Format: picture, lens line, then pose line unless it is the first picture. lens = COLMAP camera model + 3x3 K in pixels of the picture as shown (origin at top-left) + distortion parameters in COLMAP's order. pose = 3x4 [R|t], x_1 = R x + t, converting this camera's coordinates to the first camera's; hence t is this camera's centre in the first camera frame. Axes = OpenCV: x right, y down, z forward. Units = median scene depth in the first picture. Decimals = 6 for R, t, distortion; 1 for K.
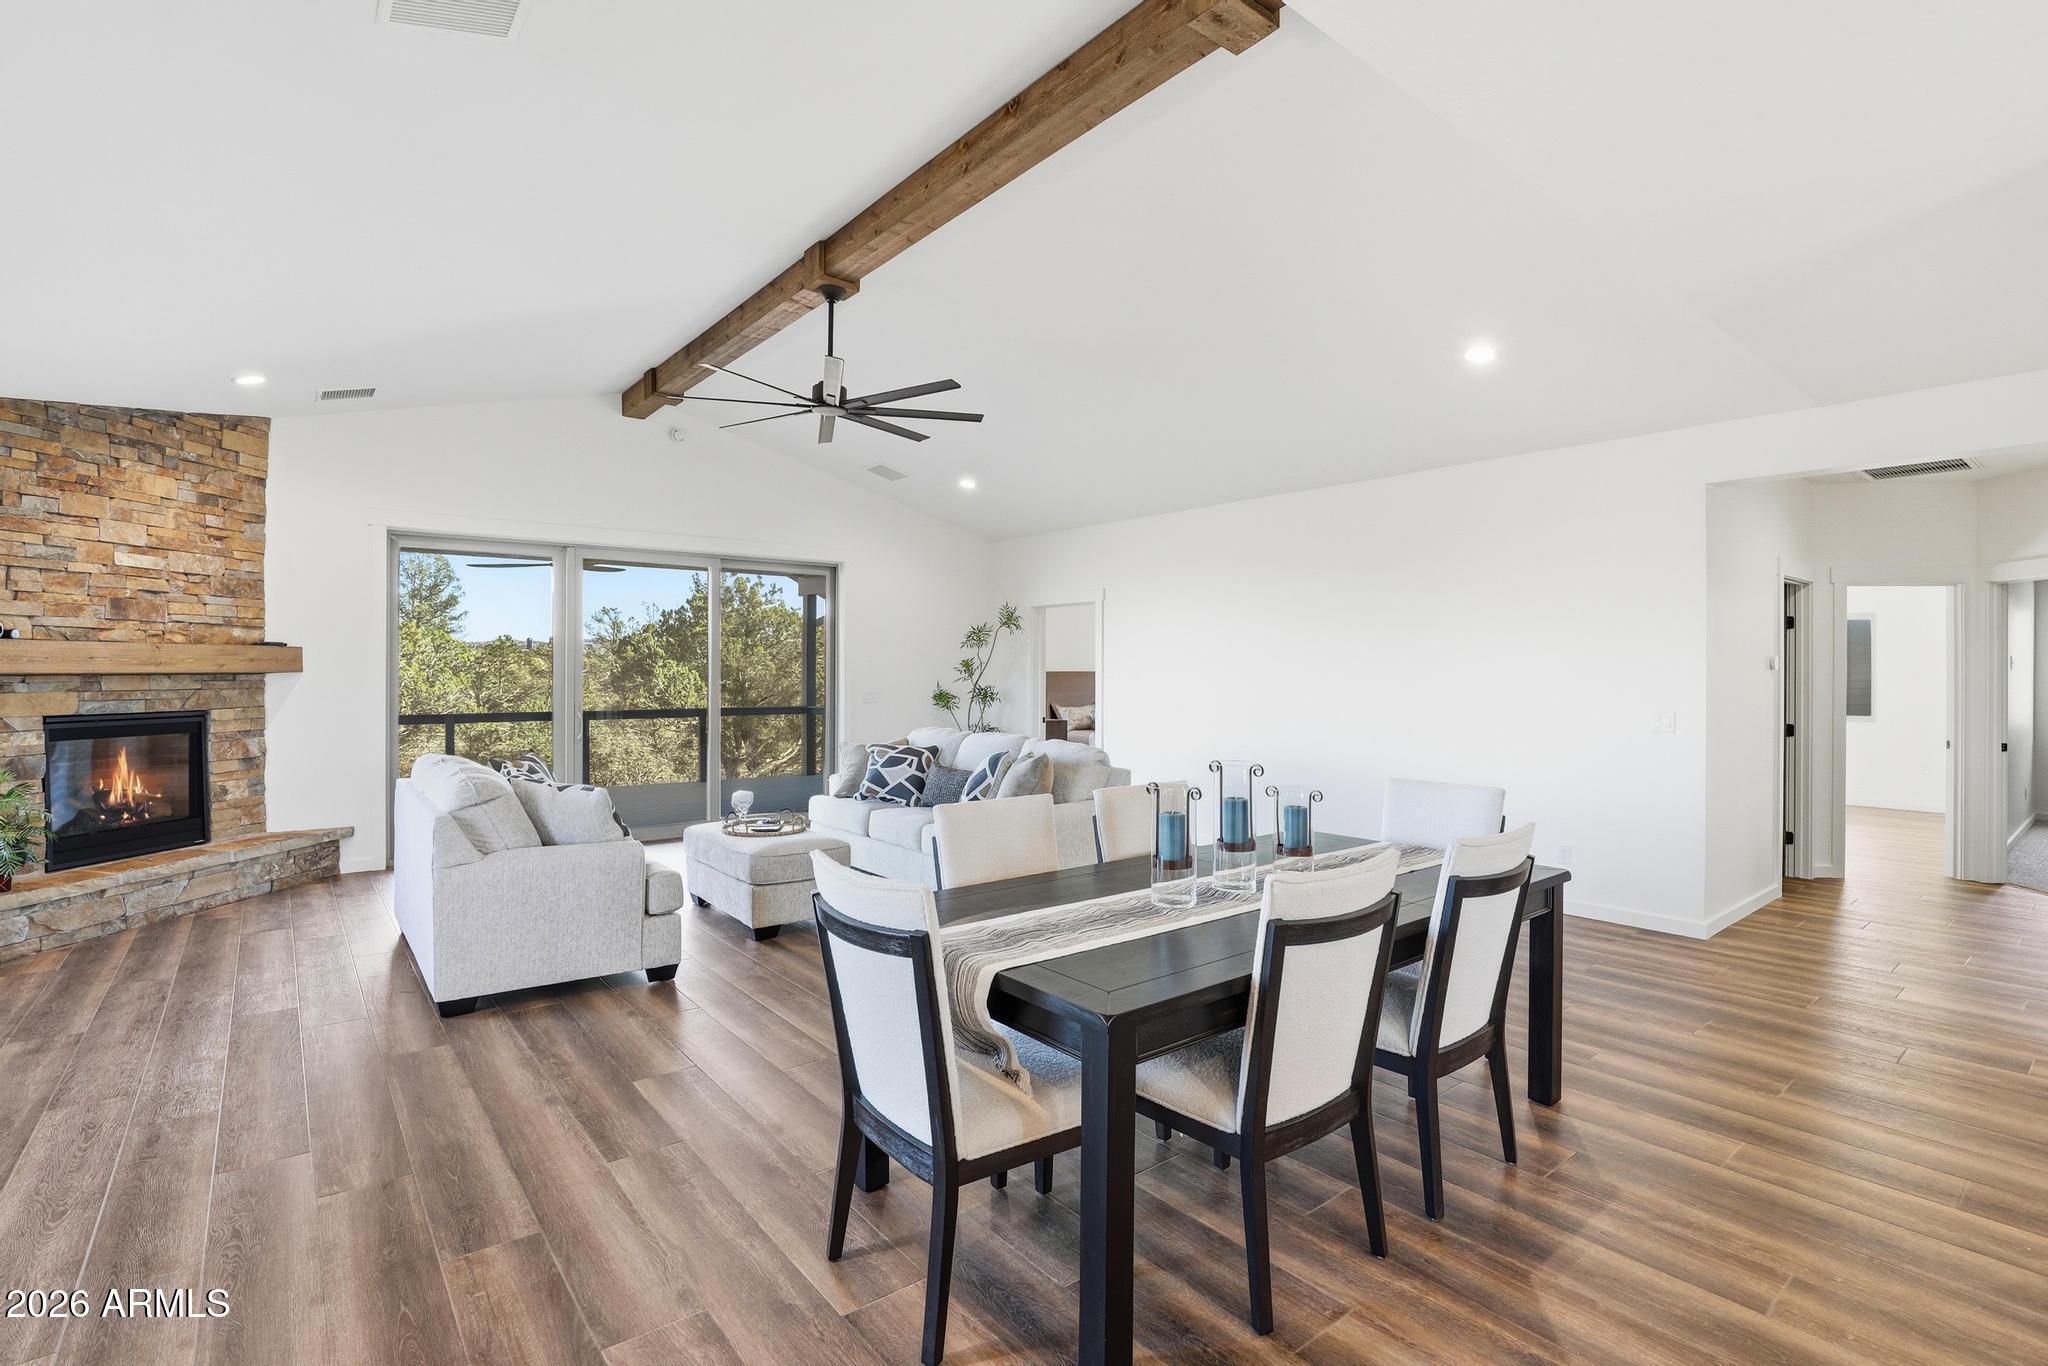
lens RADIAL K [[970.5, 0, 1024.8], [0, 970.5, 676.3], [0, 0, 1]] dist [-0.021552, 0.000716]
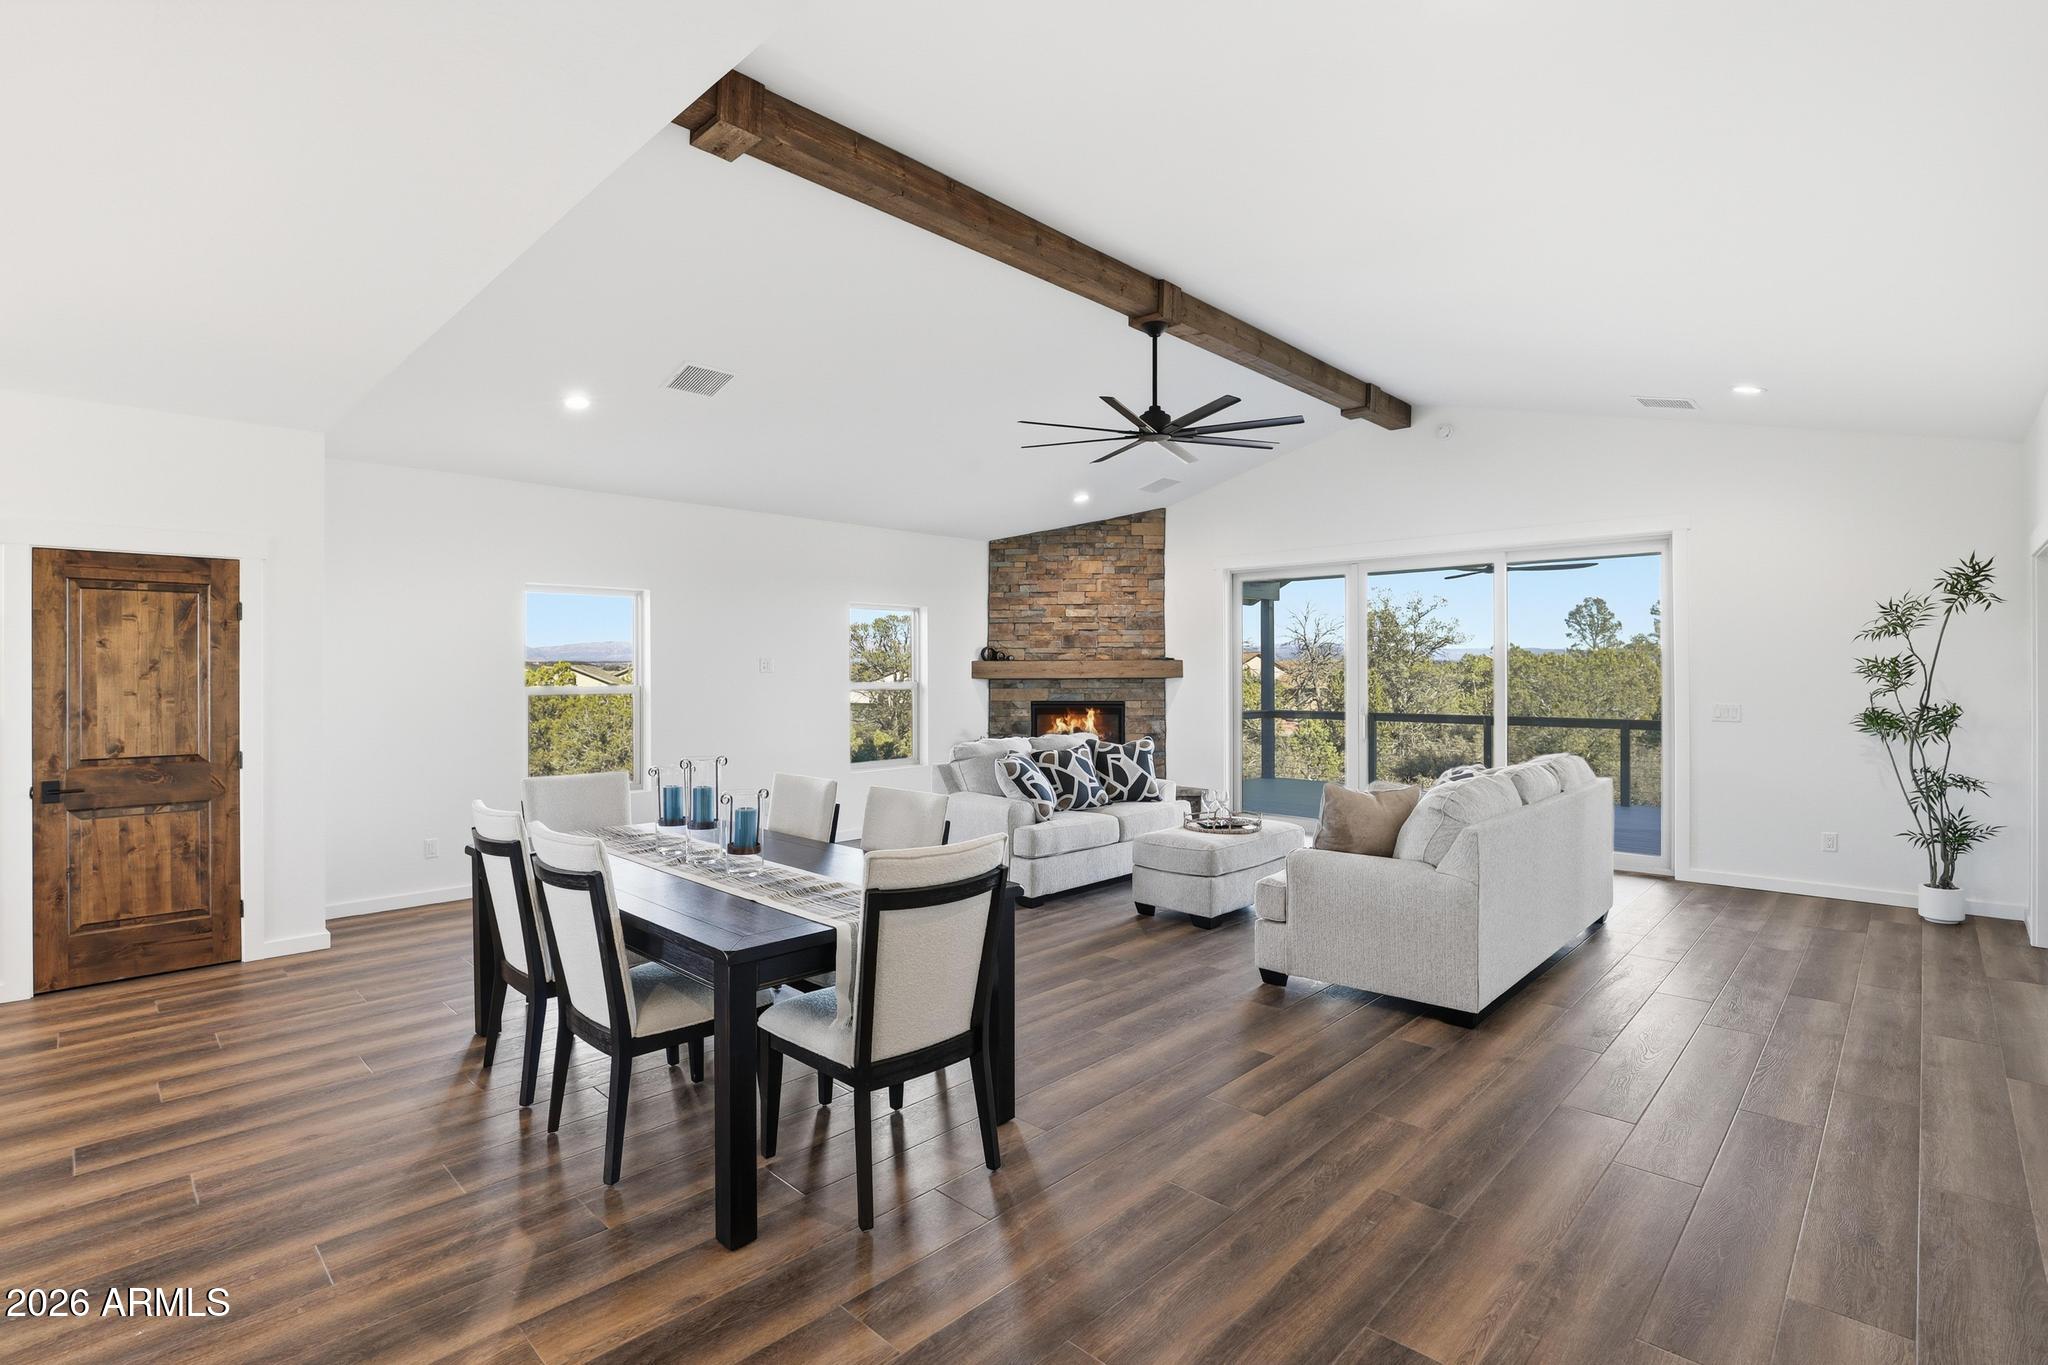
lens RADIAL K [[970.5, 0, 1013.7], [0, 970.5, 675.9], [0, 0, 1]] dist [-0.021552, 0.000716]
pose [[0.122764, 0.002091, -0.992434, 0.793844], [-0.002076, 0.999996, 0.001850, -0.010400], [0.992434, 0.001833, 0.122768, 0.664158]]
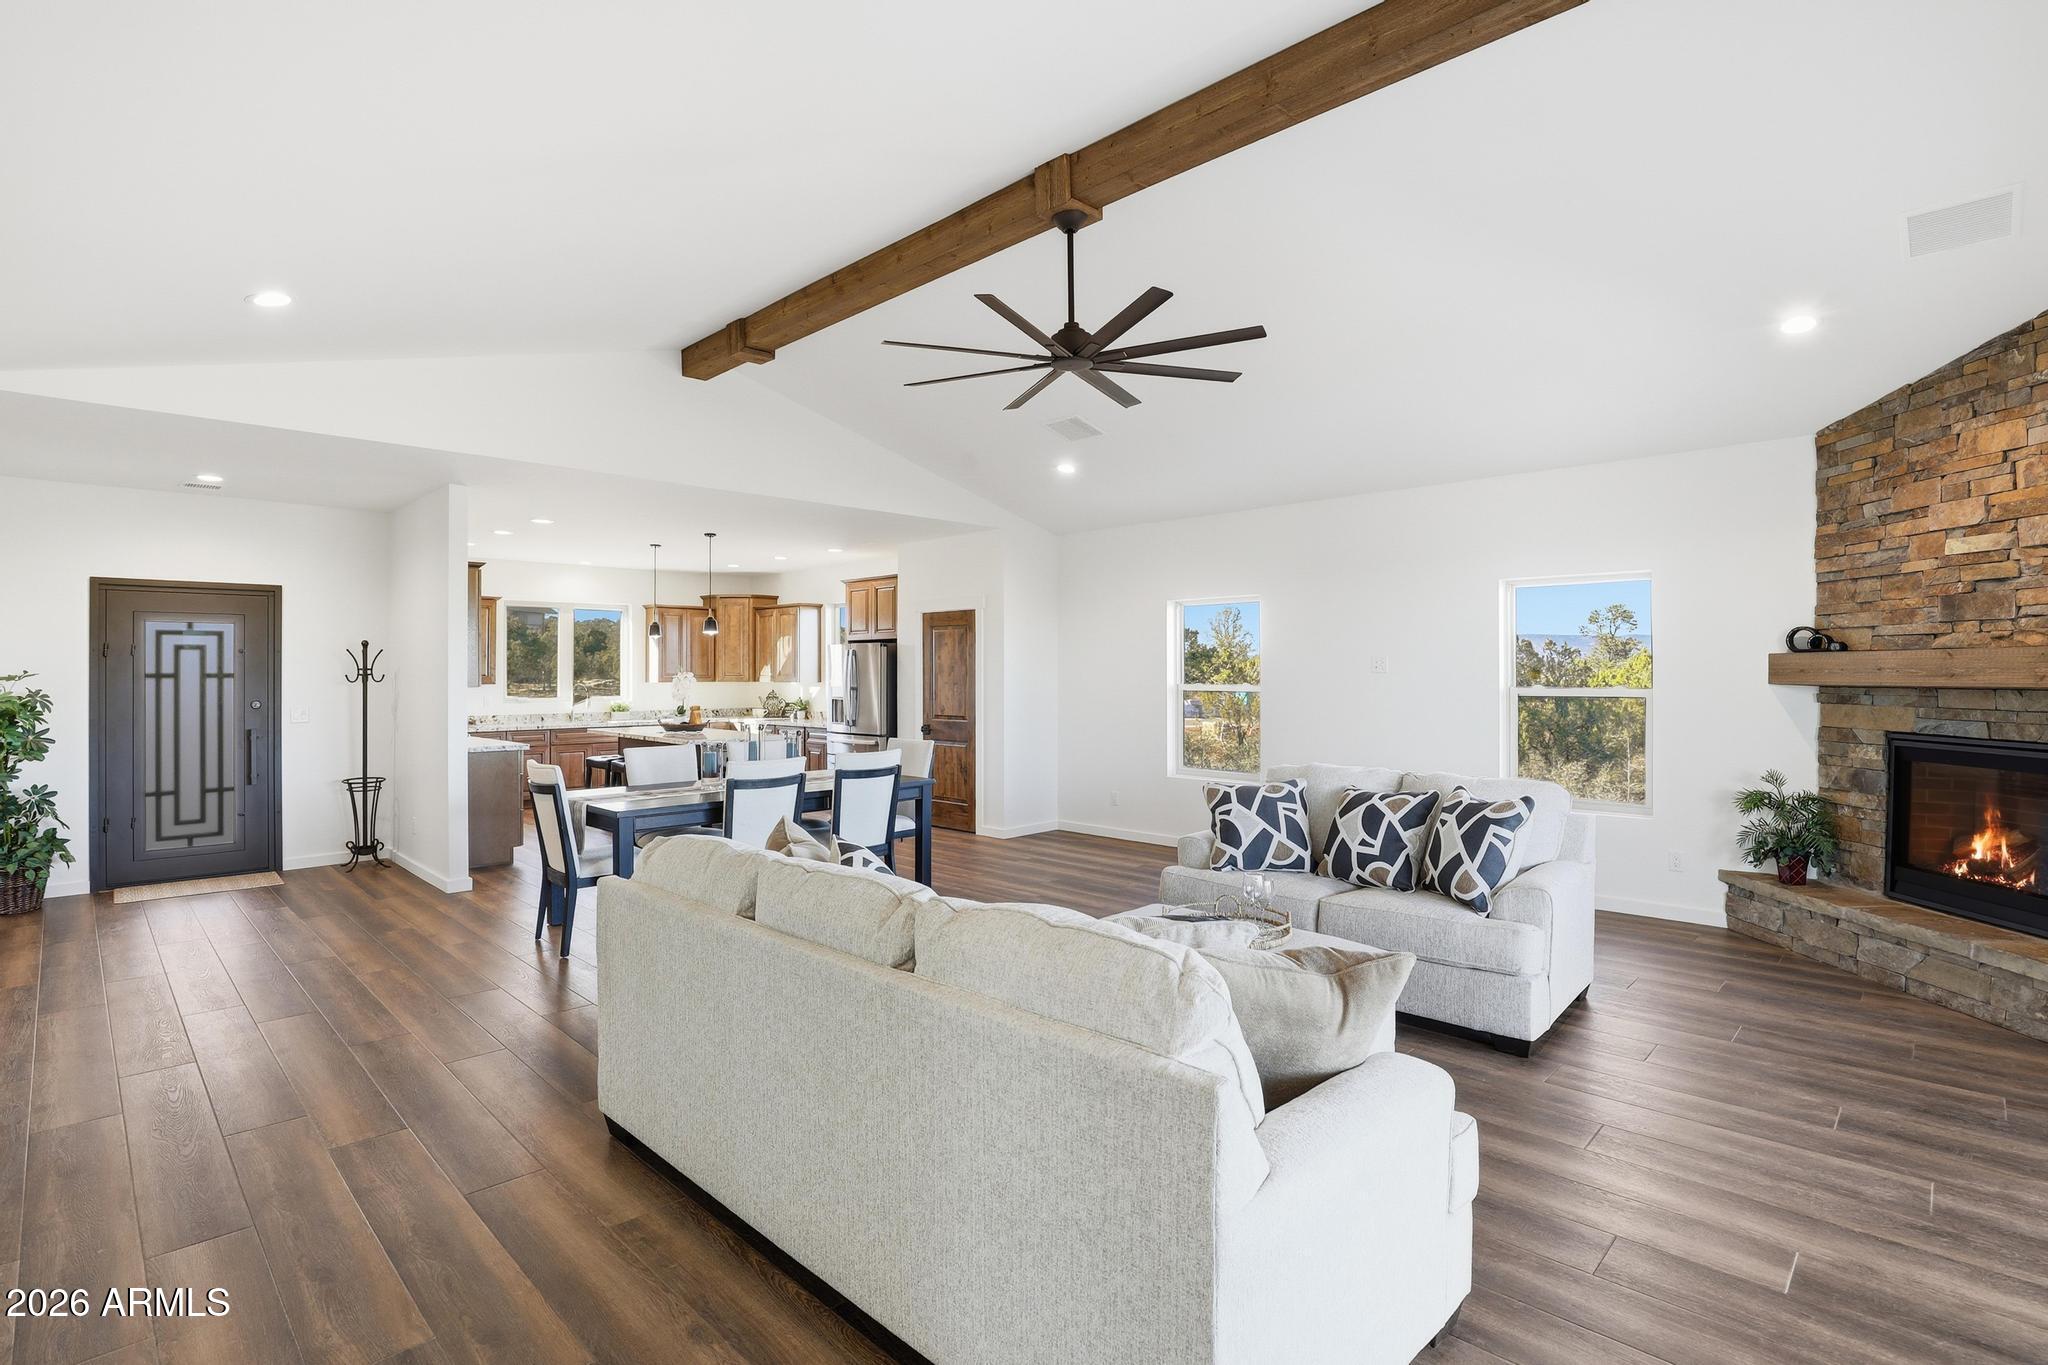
lens RADIAL K [[970.5, 0, 1010.2], [0, 970.5, 680.8], [0, 0, 1]] dist [-0.021552, 0.000716]
pose [[-0.993617, 0.004425, -0.112716, -0.052899], [0.002693, 0.999876, 0.015507, -0.022862], [0.112770, 0.015104, -0.993506, 1.682900]]
